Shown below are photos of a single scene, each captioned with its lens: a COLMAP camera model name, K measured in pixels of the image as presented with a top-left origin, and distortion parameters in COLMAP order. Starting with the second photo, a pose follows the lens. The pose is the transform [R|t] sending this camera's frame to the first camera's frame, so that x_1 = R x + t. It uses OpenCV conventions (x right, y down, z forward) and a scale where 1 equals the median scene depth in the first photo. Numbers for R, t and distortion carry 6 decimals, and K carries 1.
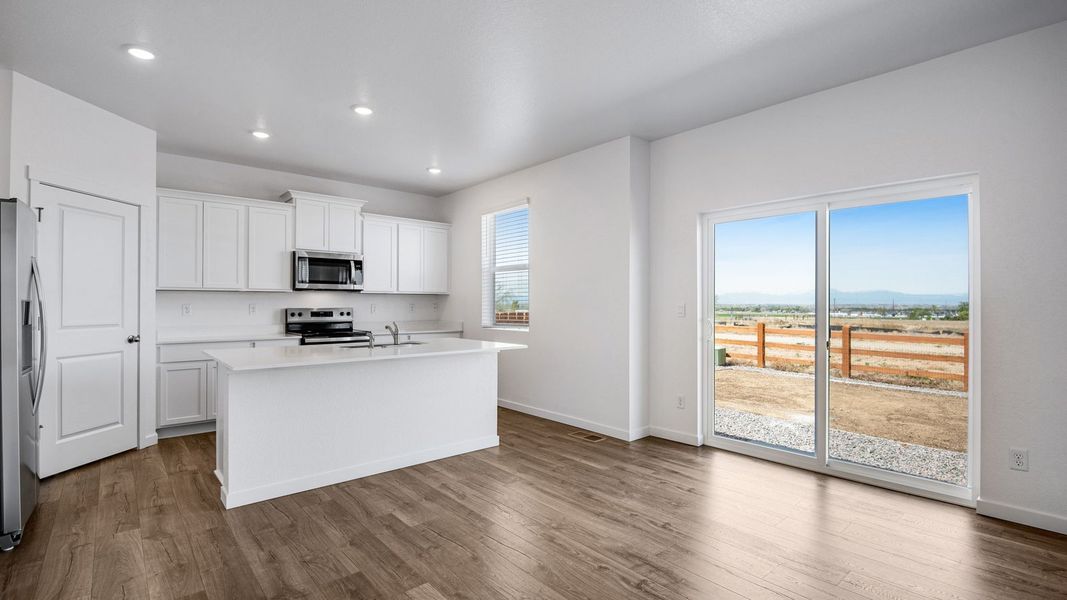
lens RADIAL K [[490.3, 0, 532.4], [0, 490.3, 301.5], [0, 0, 1]] dist [-0.003968, -0.005958]
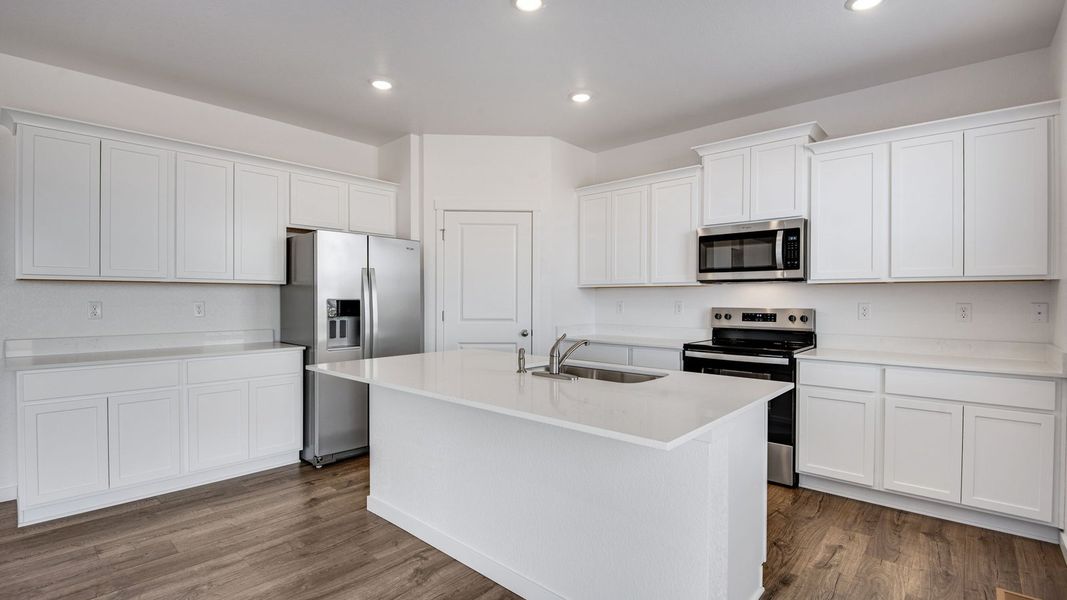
lens RADIAL K [[490.3, 0, 520.2], [0, 490.3, 301.4], [0, 0, 1]] dist [-0.003968, -0.005958]
pose [[0.097956, 0.004190, -0.995182, 0.264434], [0.002878, 0.999986, 0.004493, 0.000212], [0.995187, -0.003304, 0.097943, 0.823308]]
